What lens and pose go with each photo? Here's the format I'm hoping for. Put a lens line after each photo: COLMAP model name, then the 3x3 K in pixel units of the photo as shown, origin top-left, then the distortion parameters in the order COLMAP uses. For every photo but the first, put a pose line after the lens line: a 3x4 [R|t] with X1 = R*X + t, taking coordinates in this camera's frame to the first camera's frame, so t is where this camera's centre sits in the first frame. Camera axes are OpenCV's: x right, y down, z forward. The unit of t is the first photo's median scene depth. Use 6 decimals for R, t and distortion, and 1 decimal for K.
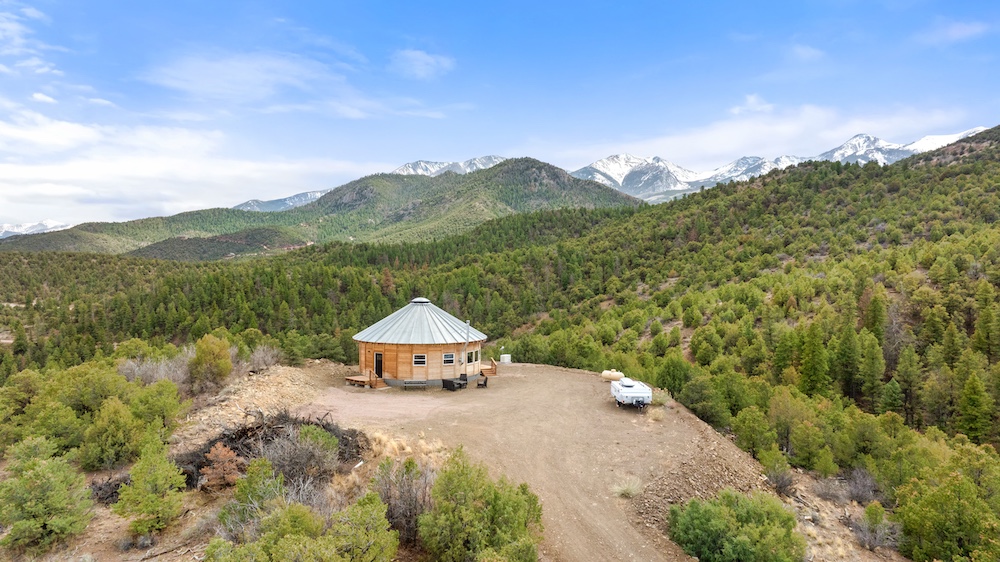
lens RADIAL K [[721.7, 0, 500.0], [0, 721.7, 281.0], [0, 0, 1]] dist [-0.028398, 0.003682]
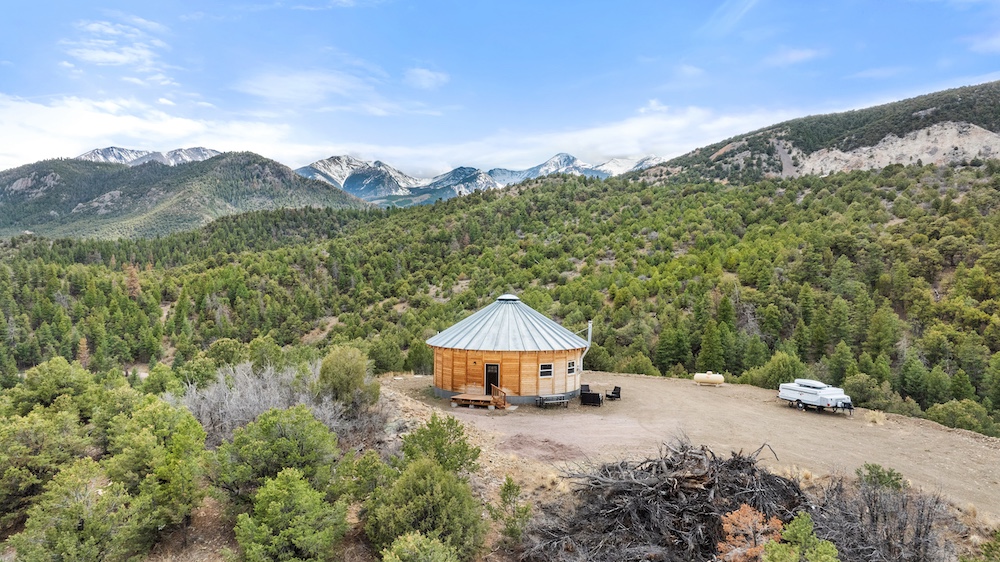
lens RADIAL K [[721.7, 0, 500.0], [0, 721.7, 281.0], [0, 0, 1]] dist [-0.028398, 0.003682]
pose [[0.917493, 0.006489, 0.397698, -0.087291], [-0.004005, 0.999967, -0.007076, 0.002719], [-0.397731, 0.004900, 0.917489, 0.049853]]
